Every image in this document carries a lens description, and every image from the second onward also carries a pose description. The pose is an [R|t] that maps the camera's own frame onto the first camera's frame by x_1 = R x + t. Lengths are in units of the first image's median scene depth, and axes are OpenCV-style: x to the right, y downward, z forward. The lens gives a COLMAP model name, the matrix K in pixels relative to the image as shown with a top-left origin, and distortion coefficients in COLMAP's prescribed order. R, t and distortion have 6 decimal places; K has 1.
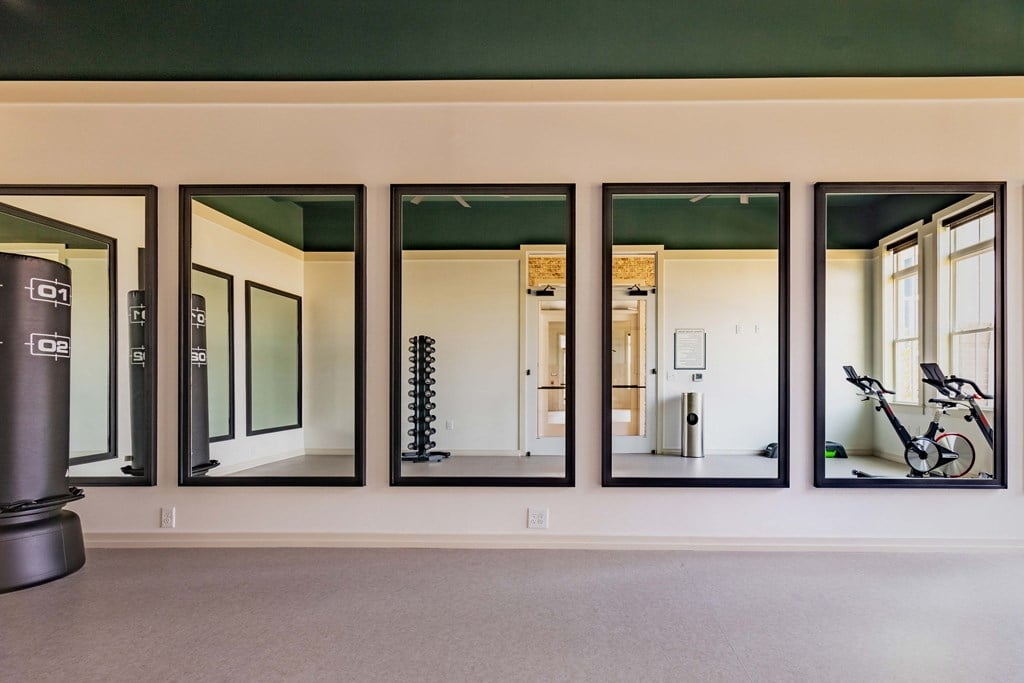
lens RADIAL K [[528.4, 0, 515.2], [0, 528.4, 385.1], [0, 0, 1]] dist [-0.002688, -0.001010]
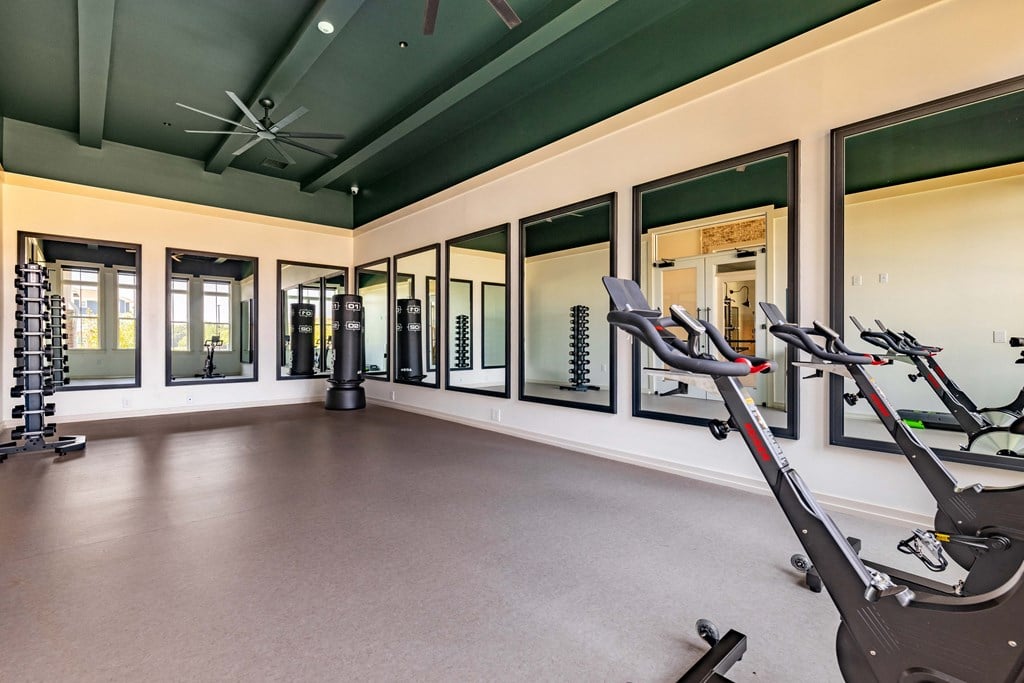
lens RADIAL K [[472.0, 0, 510.2], [0, 472.0, 333.6], [0, 0, 1]] dist [-0.003024, 0.000127]
pose [[0.665807, -0.010108, -0.746056, 0.821638], [0.001460, 0.999924, -0.012244, 0.000284], [0.746123, 0.007063, 0.665771, -0.012763]]
